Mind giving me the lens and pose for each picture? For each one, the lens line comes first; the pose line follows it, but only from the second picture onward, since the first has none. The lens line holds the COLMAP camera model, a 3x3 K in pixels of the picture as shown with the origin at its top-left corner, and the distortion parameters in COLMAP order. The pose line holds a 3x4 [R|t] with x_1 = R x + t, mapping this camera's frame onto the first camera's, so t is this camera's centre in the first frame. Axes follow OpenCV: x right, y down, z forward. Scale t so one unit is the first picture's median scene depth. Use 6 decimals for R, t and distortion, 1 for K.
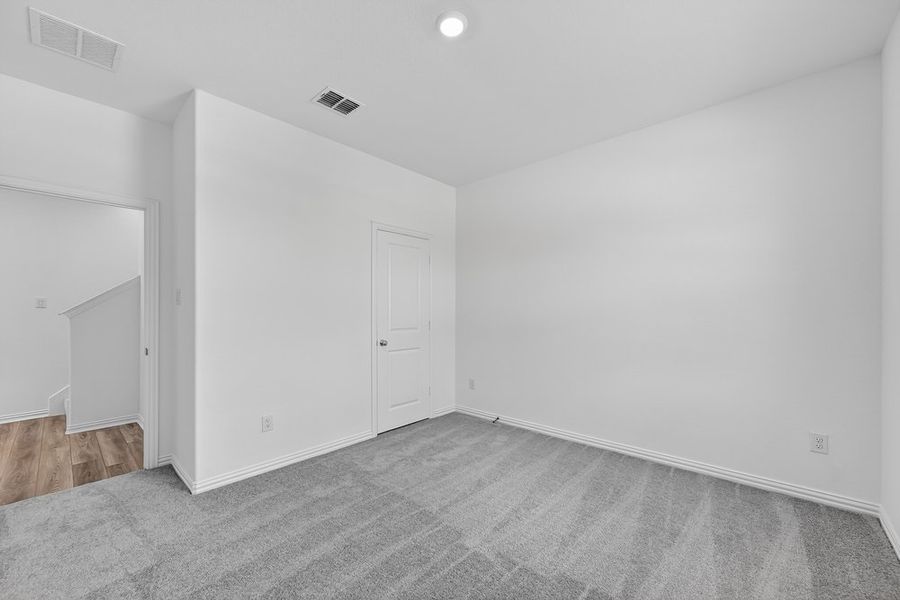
lens RADIAL K [[356.4, 0, 450.7], [0, 356.4, 304.1], [0, 0, 1]] dist [0.000508, -0.000073]
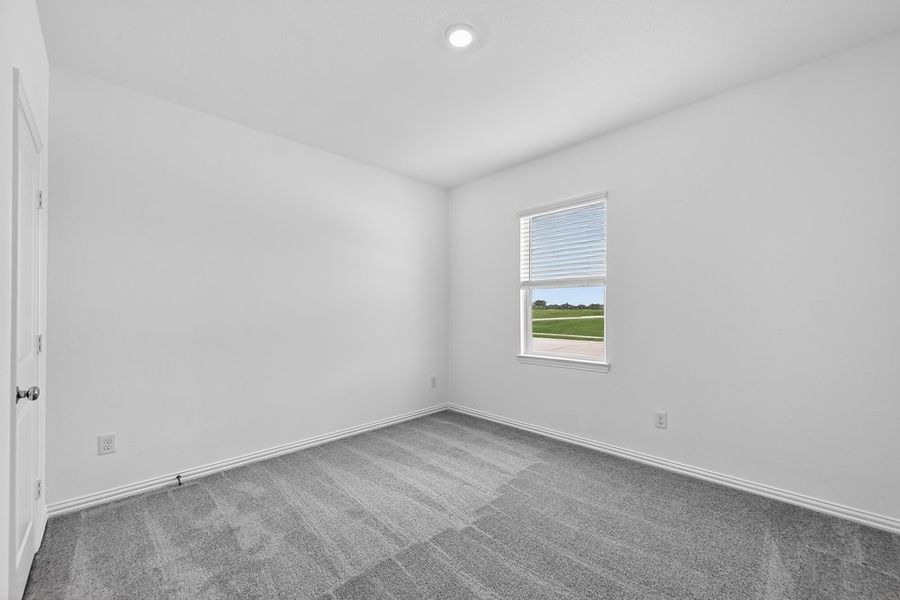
lens RADIAL K [[356.4, 0, 450.7], [0, 356.4, 304.1], [0, 0, 1]] dist [0.000508, -0.000073]
pose [[0.063394, 0.022025, 0.997746, -0.627665], [-0.008649, 0.999731, -0.021519, 0.018848], [-0.997951, -0.007266, 0.063567, 0.593005]]
